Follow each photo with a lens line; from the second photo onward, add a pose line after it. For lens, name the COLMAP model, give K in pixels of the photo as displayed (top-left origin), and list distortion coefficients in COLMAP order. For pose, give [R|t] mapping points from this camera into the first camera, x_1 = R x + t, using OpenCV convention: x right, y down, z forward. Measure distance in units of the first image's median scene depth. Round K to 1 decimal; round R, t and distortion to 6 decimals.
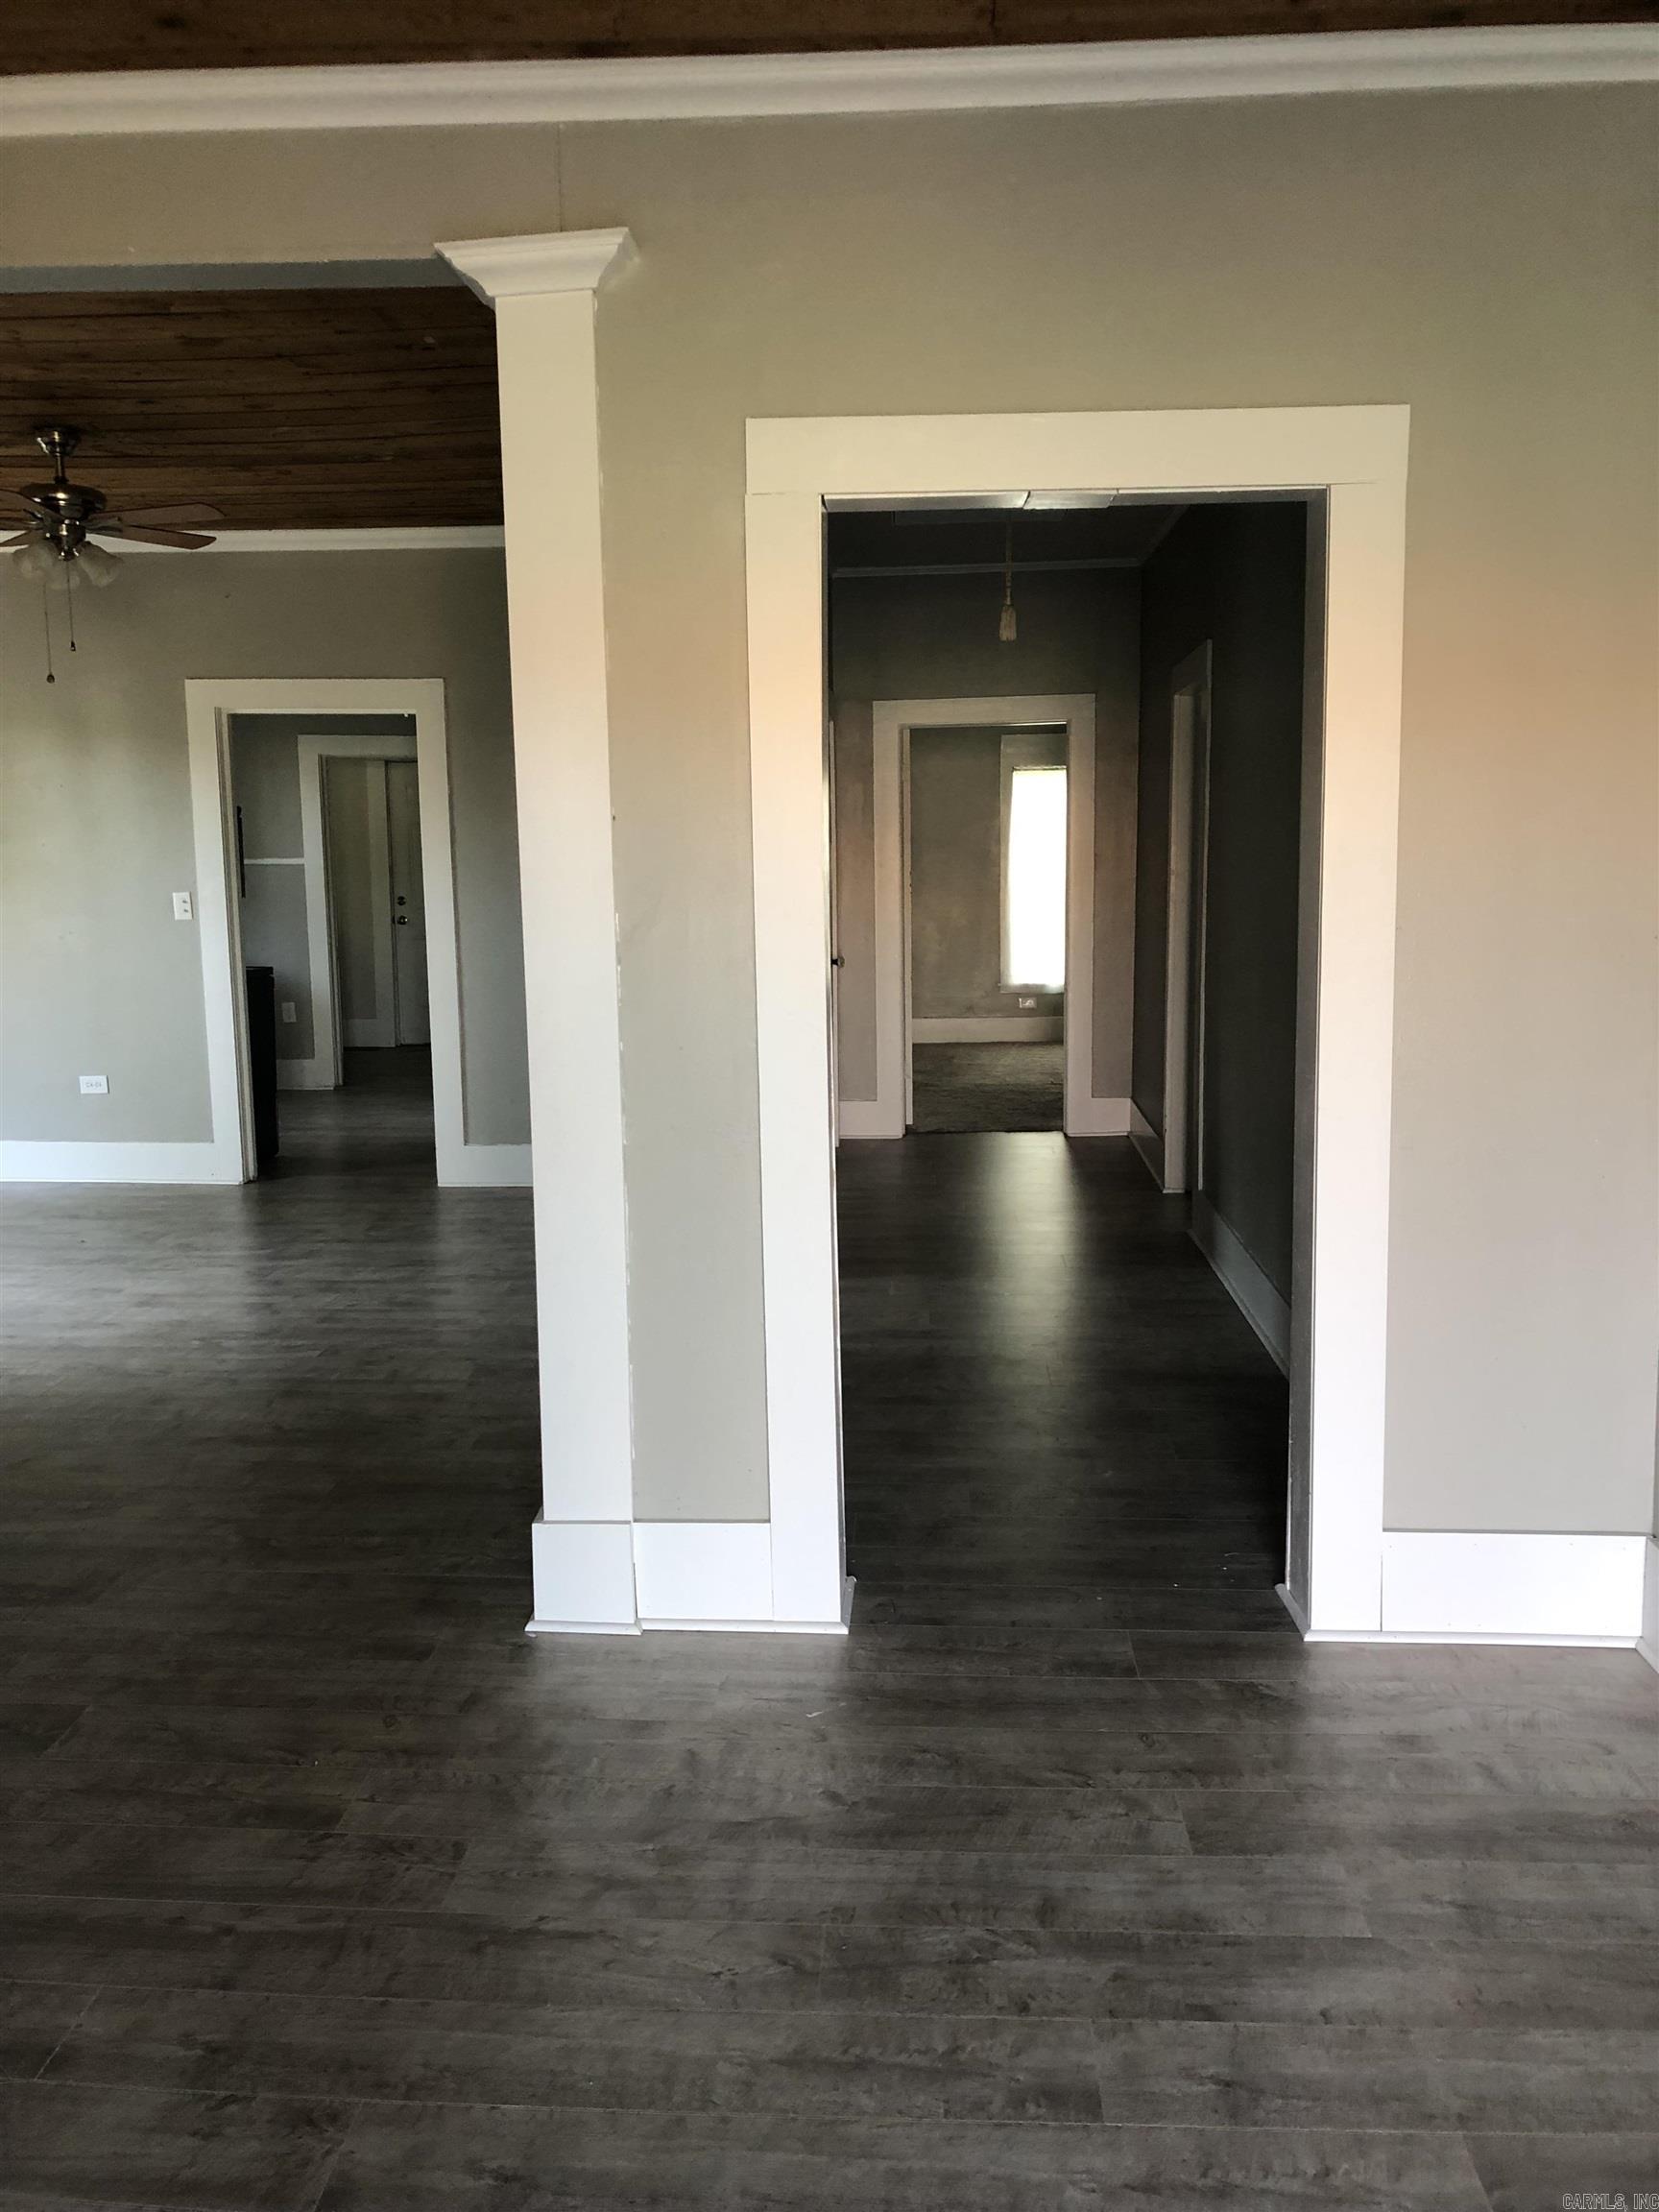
lens RADIAL K [[1788.4, 0, 796.2], [0, 1788.4, 1069.3], [0, 0, 1]] dist [0.045265, -0.049727]
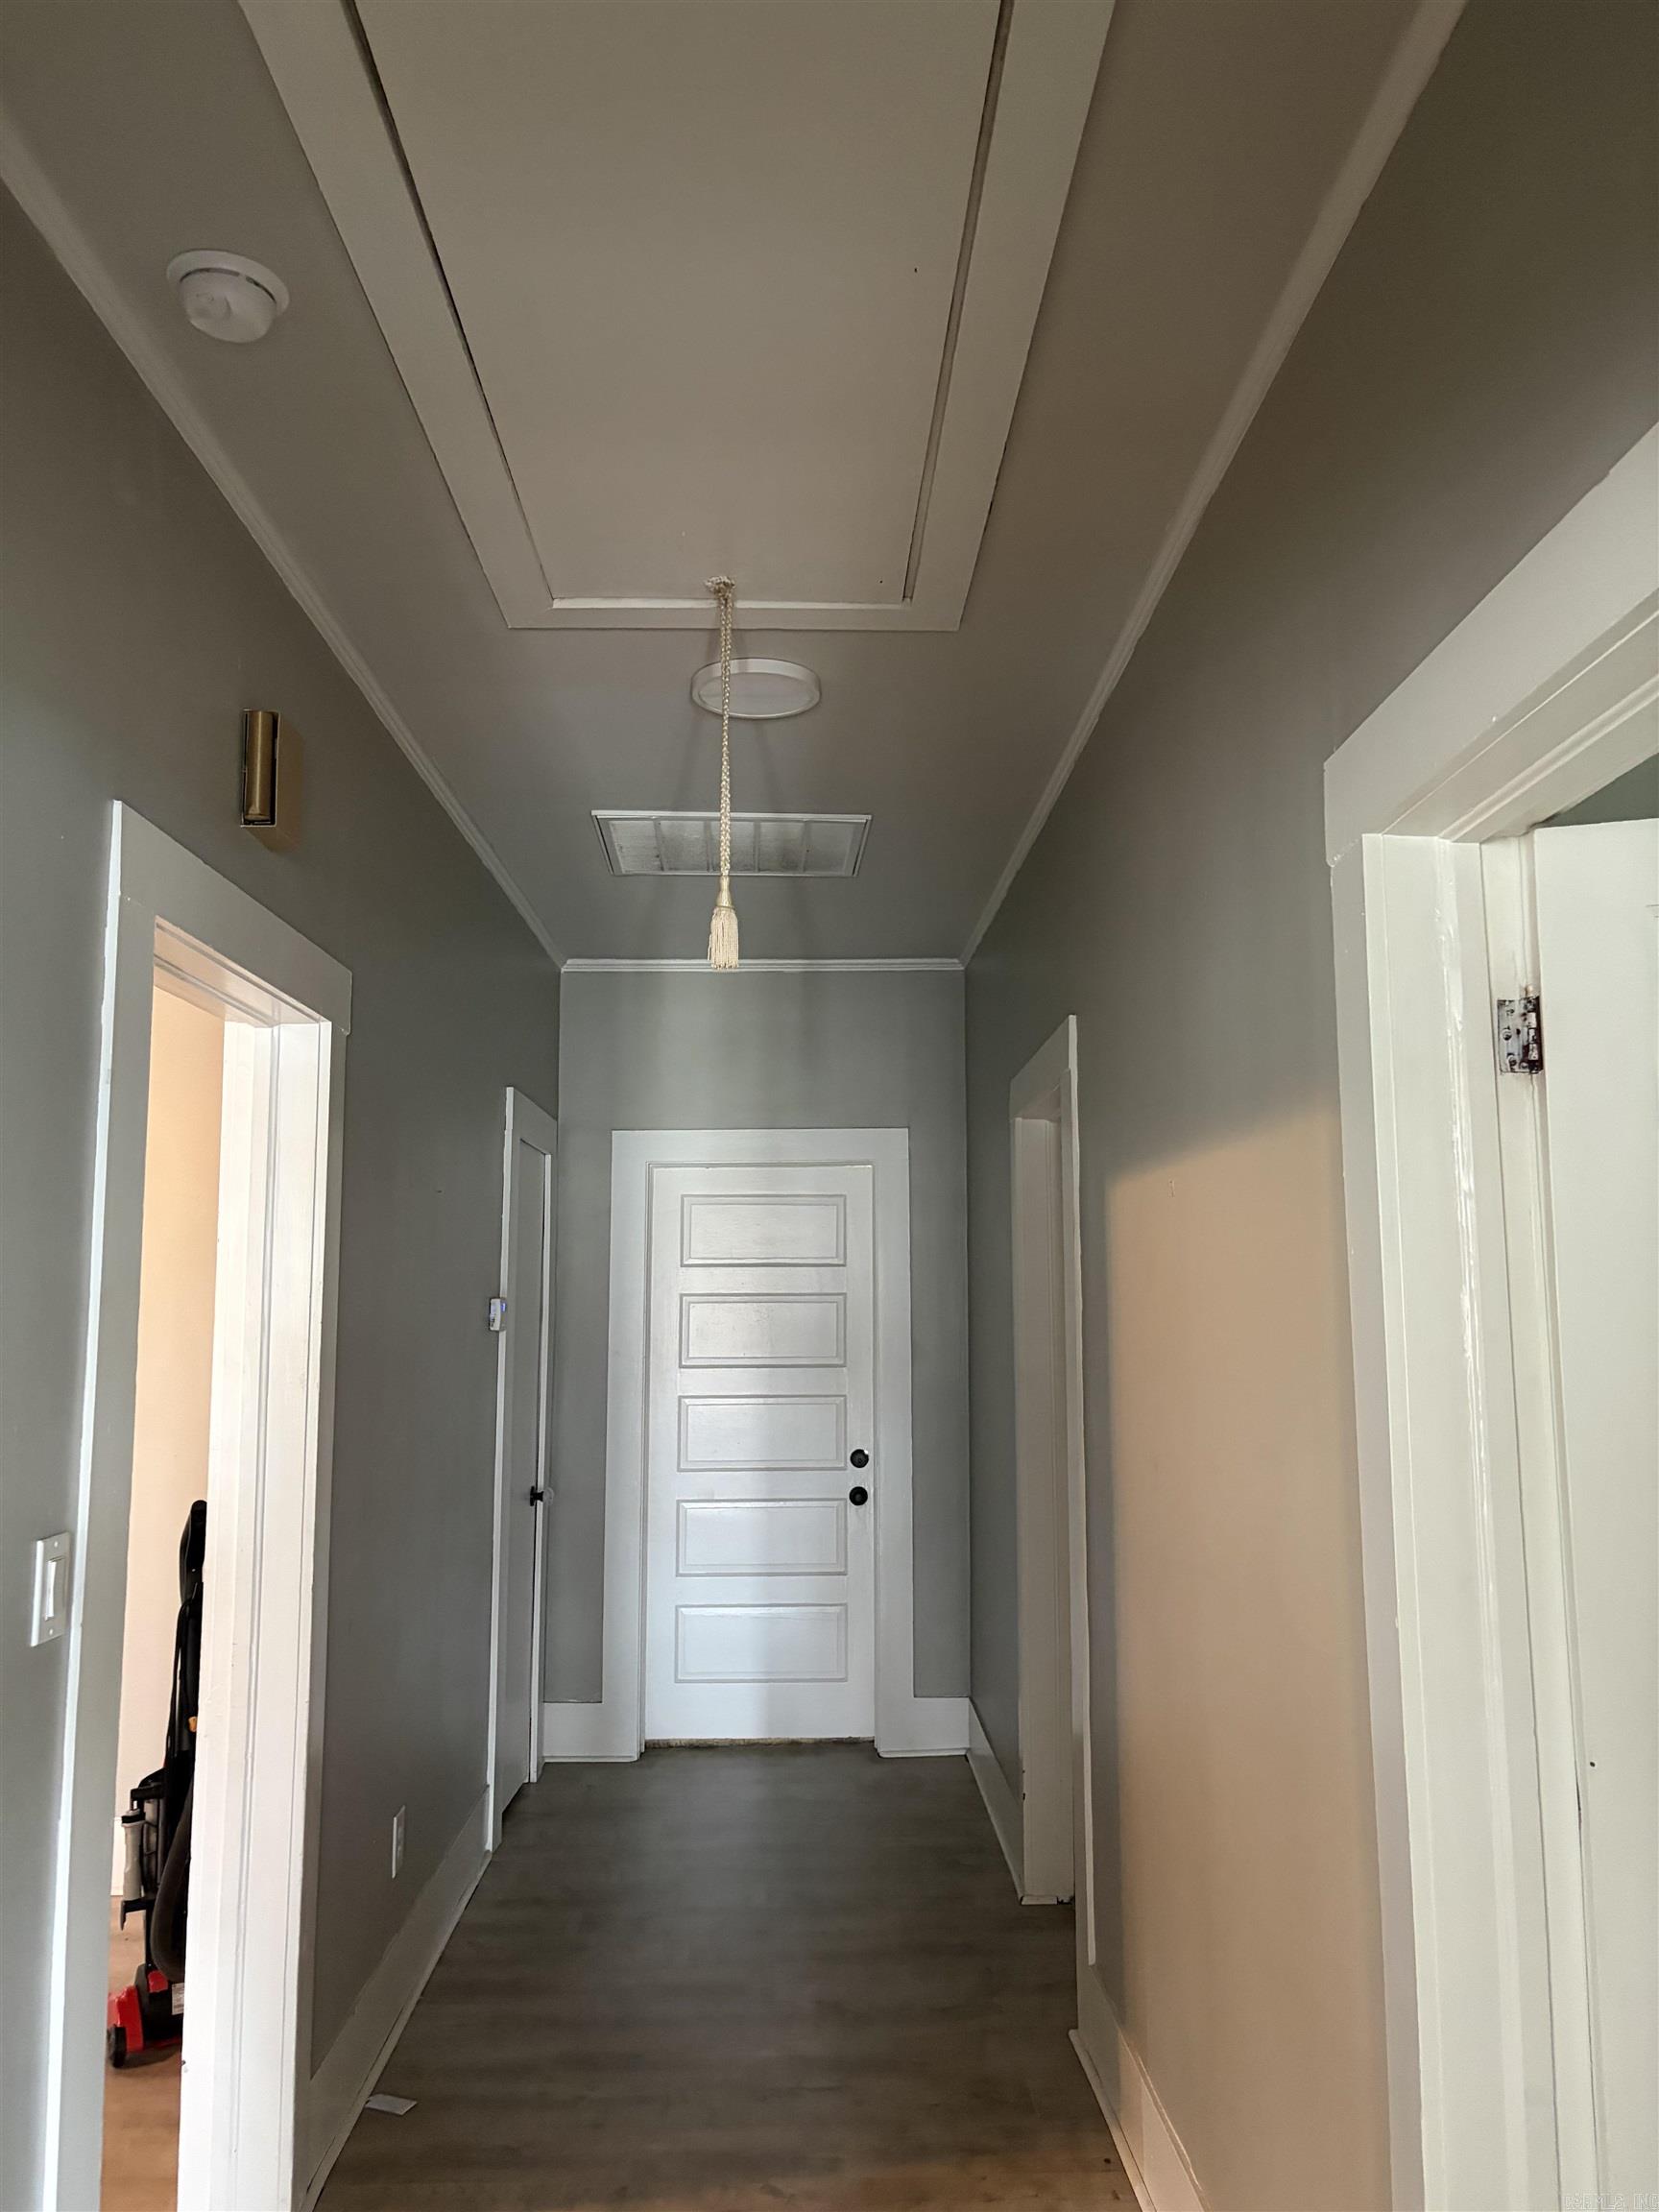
lens RADIAL K [[1656.8, 0, 844.3], [0, 1656.8, 1115.1], [0, 0, 1]] dist [0.005975, 0.000174]
pose [[0.993713, 0.027945, 0.108417, 0.166983], [0.000170, 0.967972, -0.251056, -0.112860], [-0.111960, 0.249496, 0.961882, 0.871530]]
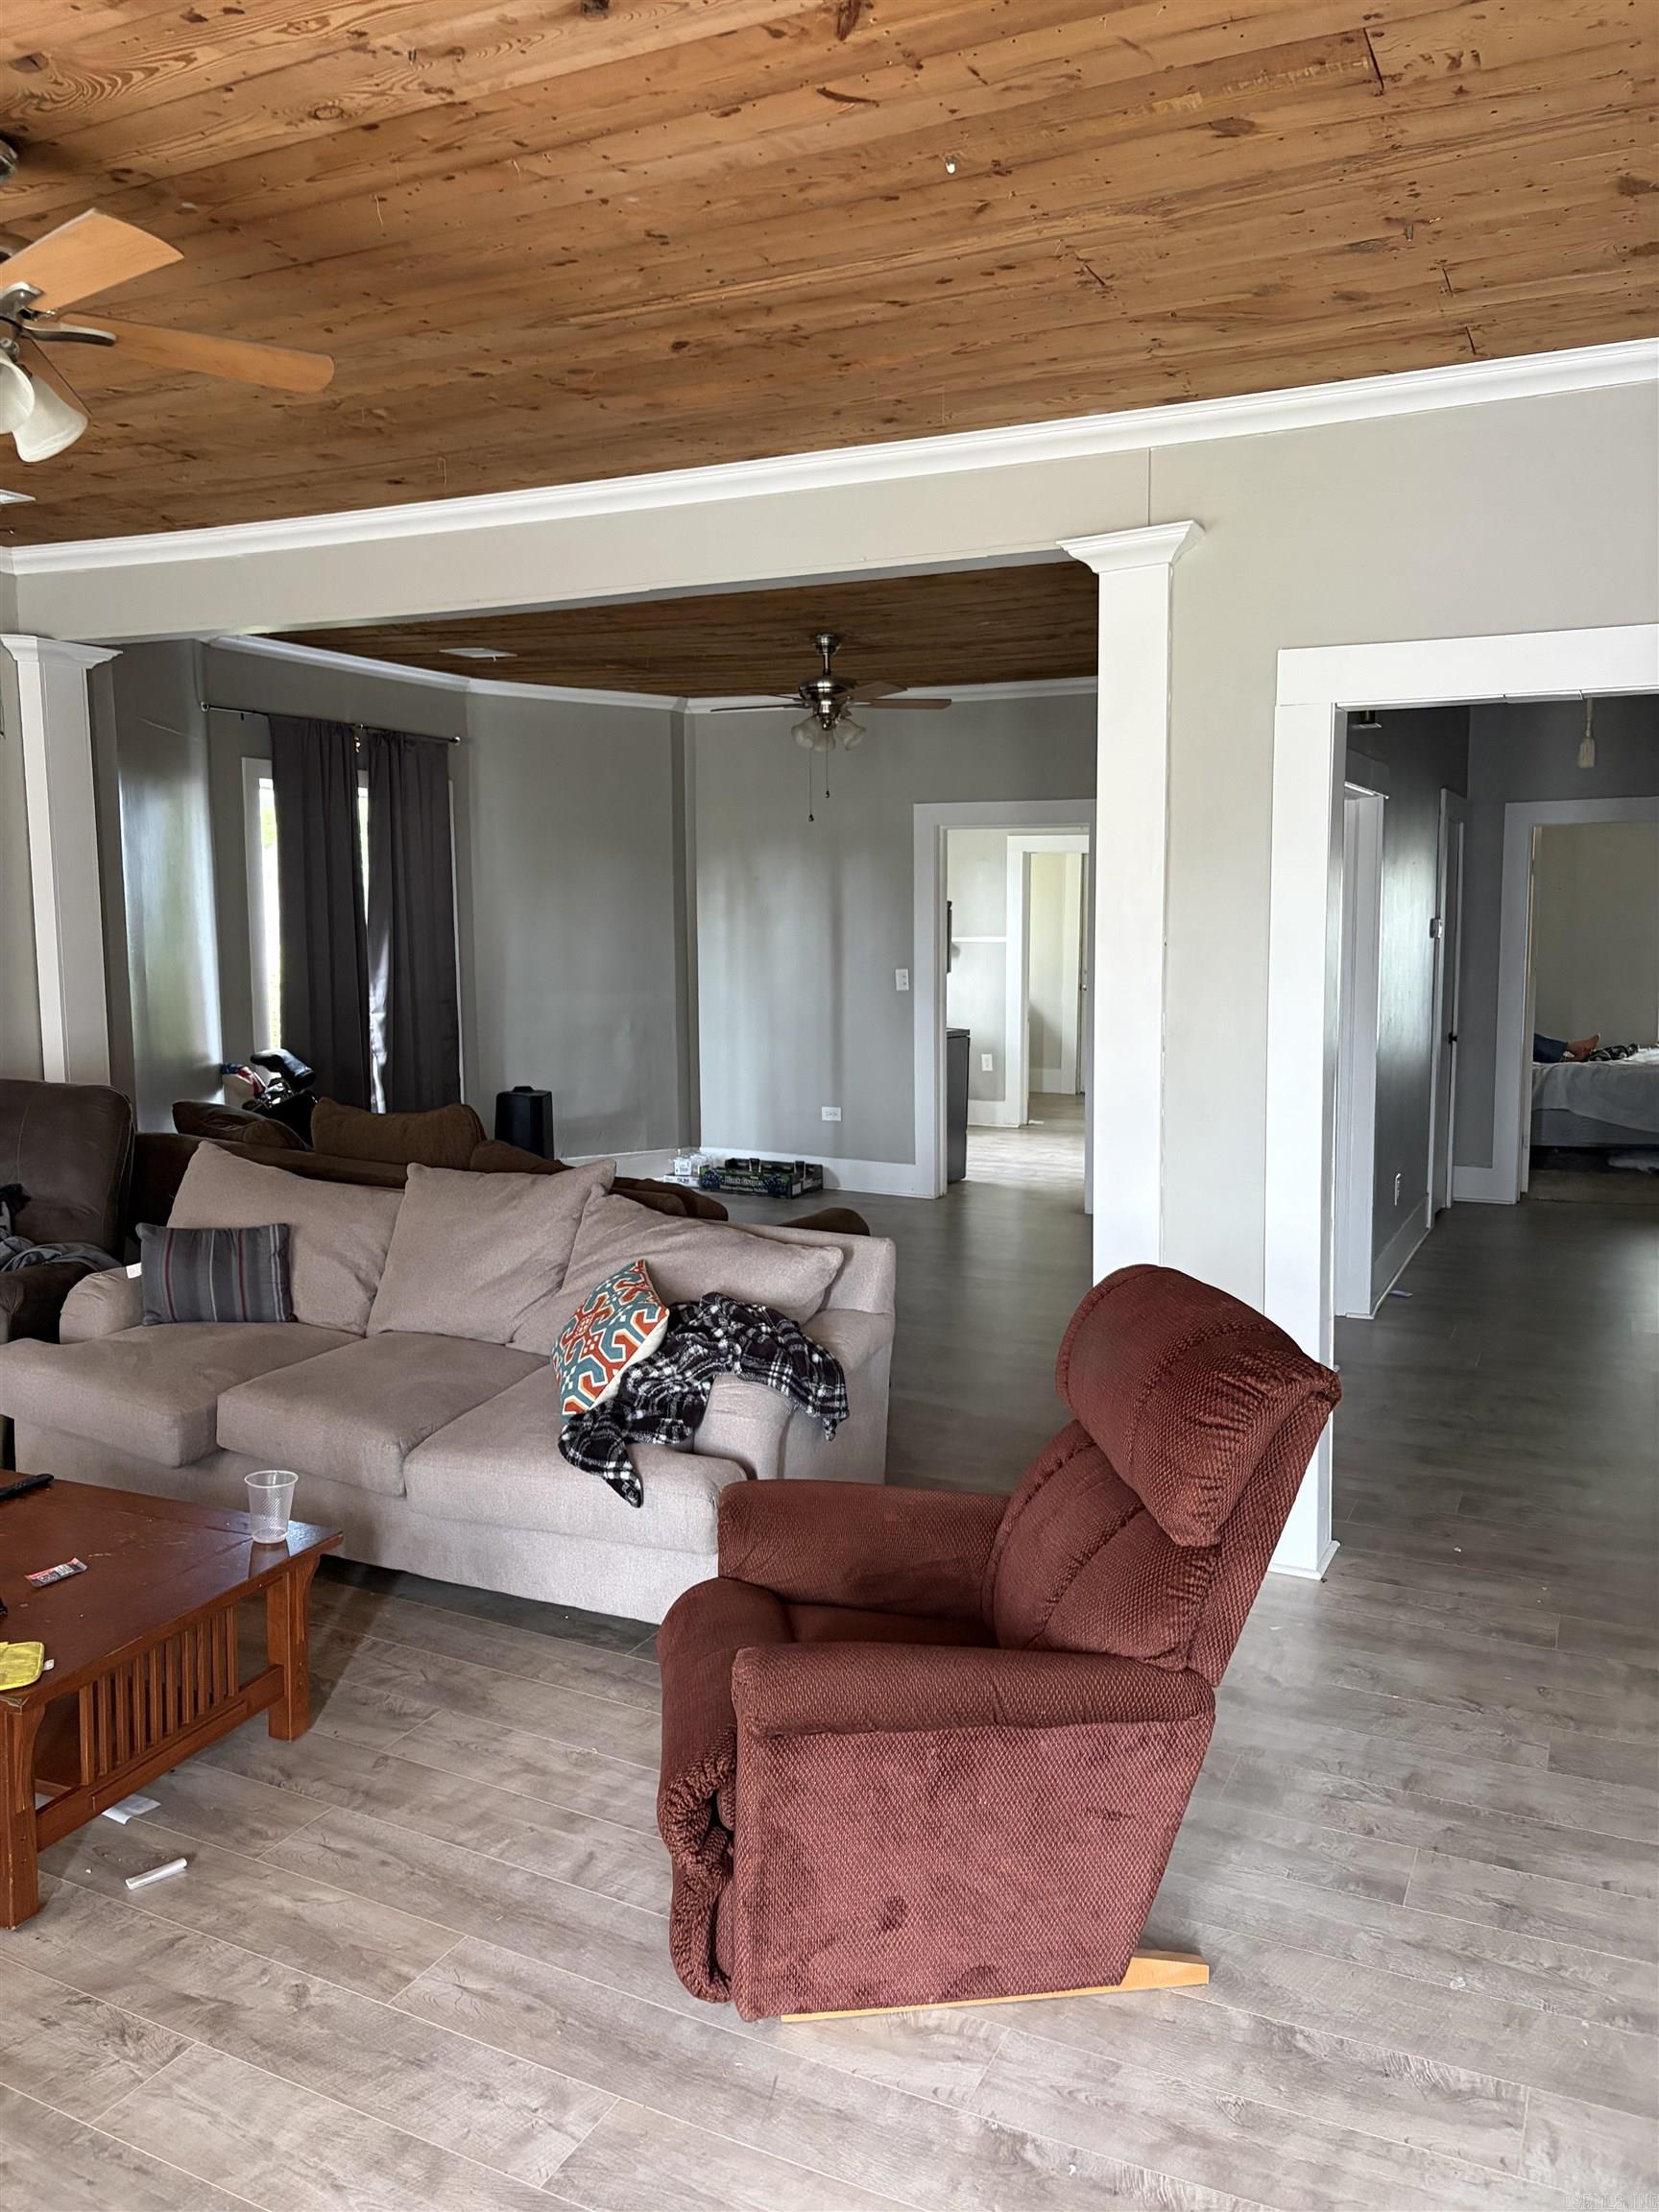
lens RADIAL K [[1656.8, 0, 844.3], [0, 1656.8, 1115.1], [0, 0, 1]] dist [0.005975, 0.000174]
pose [[0.925673, 0.057873, -0.373873, 0.147736], [-0.056929, 0.998286, 0.013578, -0.015609], [0.374018, 0.008715, 0.927380, -0.248150]]
